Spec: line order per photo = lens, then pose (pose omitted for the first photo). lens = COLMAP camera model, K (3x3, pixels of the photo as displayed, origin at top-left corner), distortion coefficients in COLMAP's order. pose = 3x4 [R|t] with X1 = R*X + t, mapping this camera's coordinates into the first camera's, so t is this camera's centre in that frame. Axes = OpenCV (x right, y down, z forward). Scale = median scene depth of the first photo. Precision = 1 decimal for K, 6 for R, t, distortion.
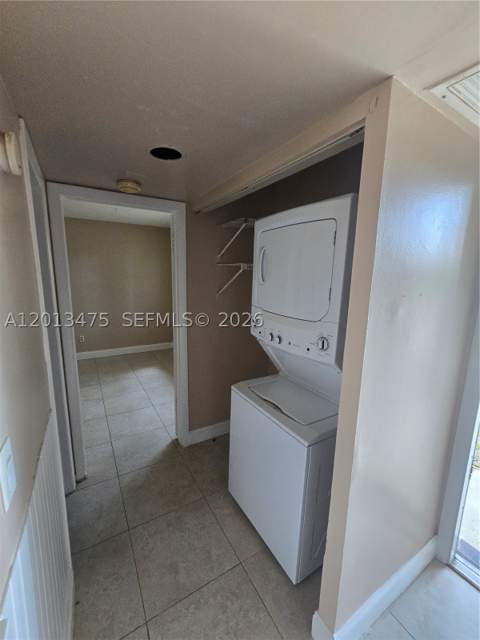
lens RADIAL K [[263.7, 0, 240.0], [0, 263.7, 320.0], [0, 0, 1]] dist [-0.002413, -0.000260]
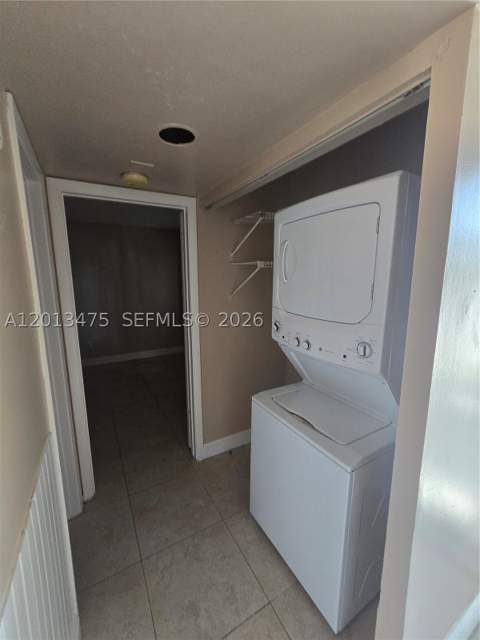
lens RADIAL K [[260.5, 0, 240.0], [0, 260.5, 320.0], [0, 0, 1]] dist [0.001185, 0.000355]
pose [[0.999632, -0.018903, -0.019441, -0.056669], [0.018785, 0.999804, -0.006240, -0.007588], [0.019555, 0.005873, 0.999792, 0.119166]]
